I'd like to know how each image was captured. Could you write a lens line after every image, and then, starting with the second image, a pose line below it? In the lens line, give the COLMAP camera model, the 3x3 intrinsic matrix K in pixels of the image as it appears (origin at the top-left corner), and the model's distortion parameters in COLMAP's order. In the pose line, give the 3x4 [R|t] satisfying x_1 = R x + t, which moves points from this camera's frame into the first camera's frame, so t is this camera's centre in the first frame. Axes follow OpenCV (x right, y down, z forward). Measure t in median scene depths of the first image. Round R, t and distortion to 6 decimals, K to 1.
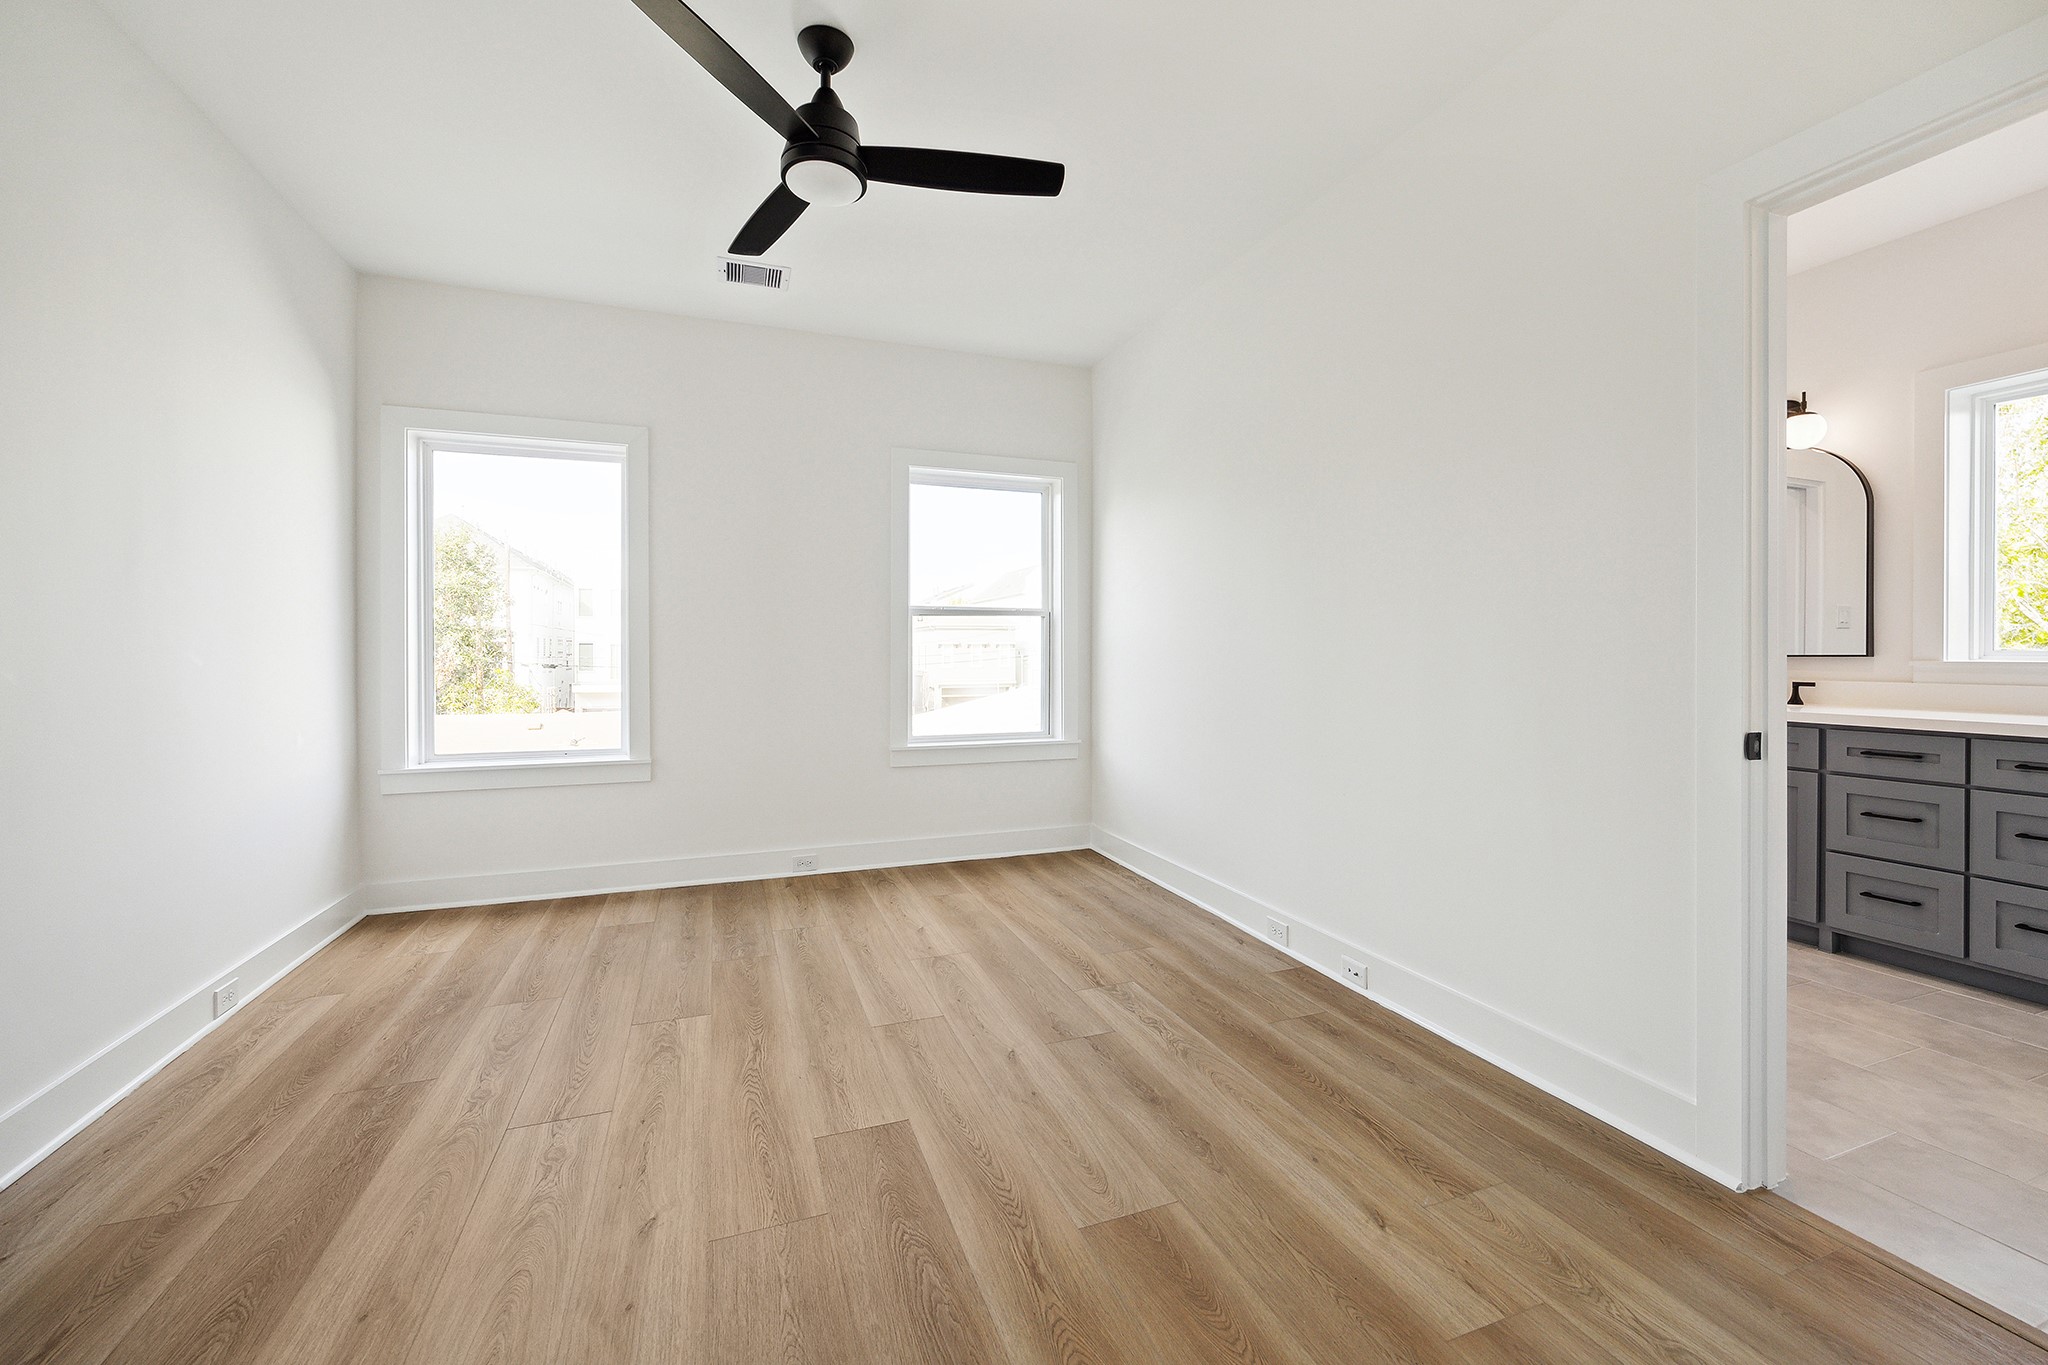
lens RADIAL K [[801.5, 0, 1006.4], [0, 801.5, 653.1], [0, 0, 1]] dist [-0.000902, -0.000055]
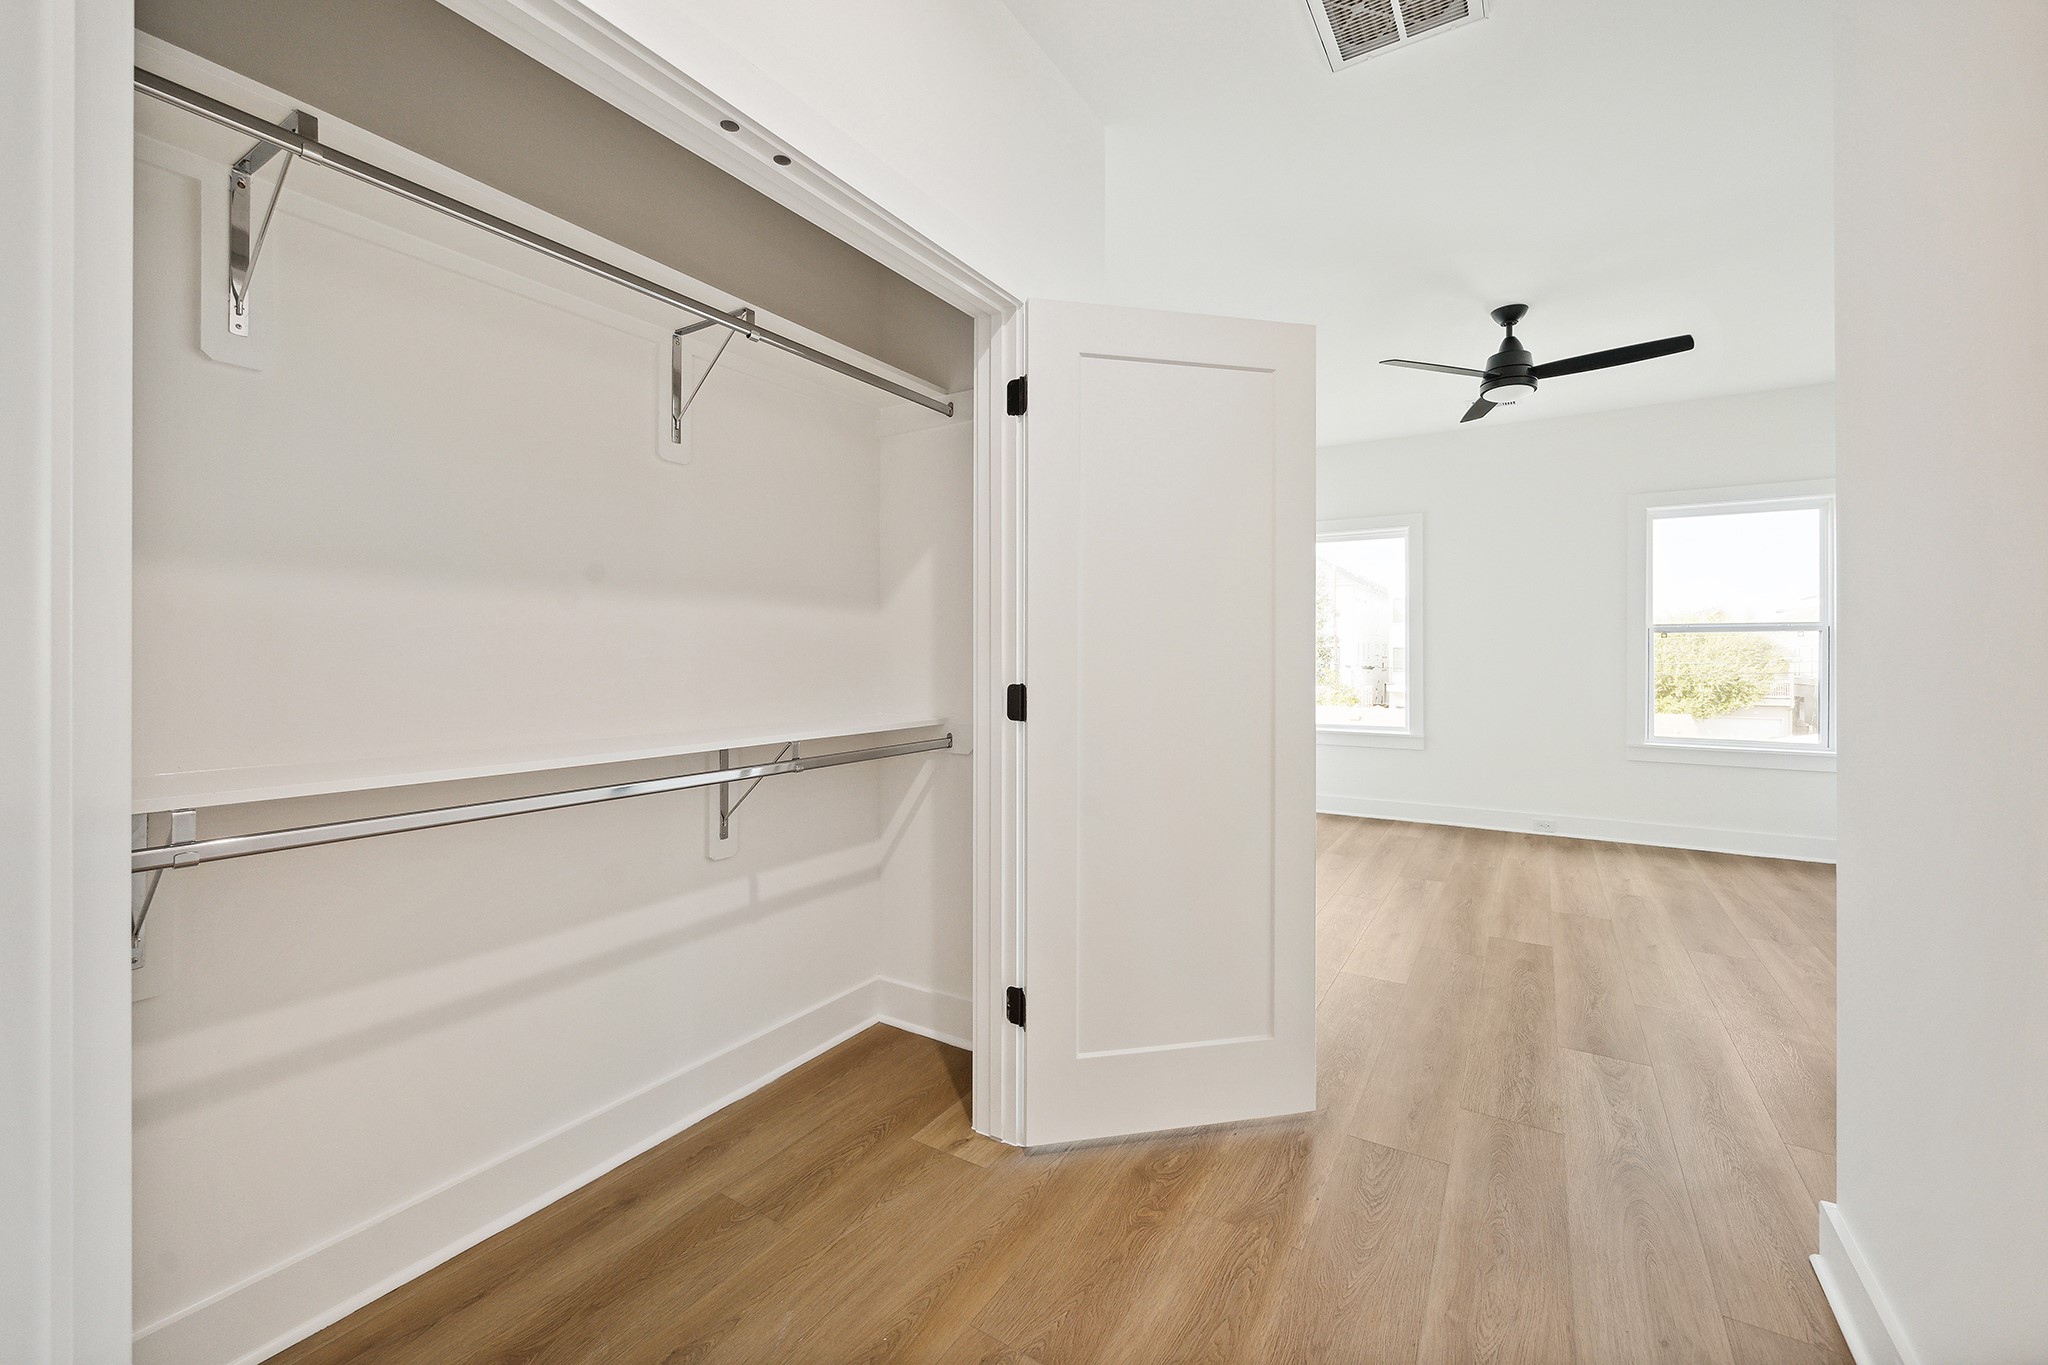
lens RADIAL K [[801.5, 0, 1015.9], [0, 801.5, 661.6], [0, 0, 1]] dist [-0.000902, -0.000055]
pose [[0.593753, 0.008820, -0.804599, 0.297086], [-0.001434, 0.999950, 0.009904, -0.016847], [0.804646, -0.004727, 0.593736, -0.482726]]
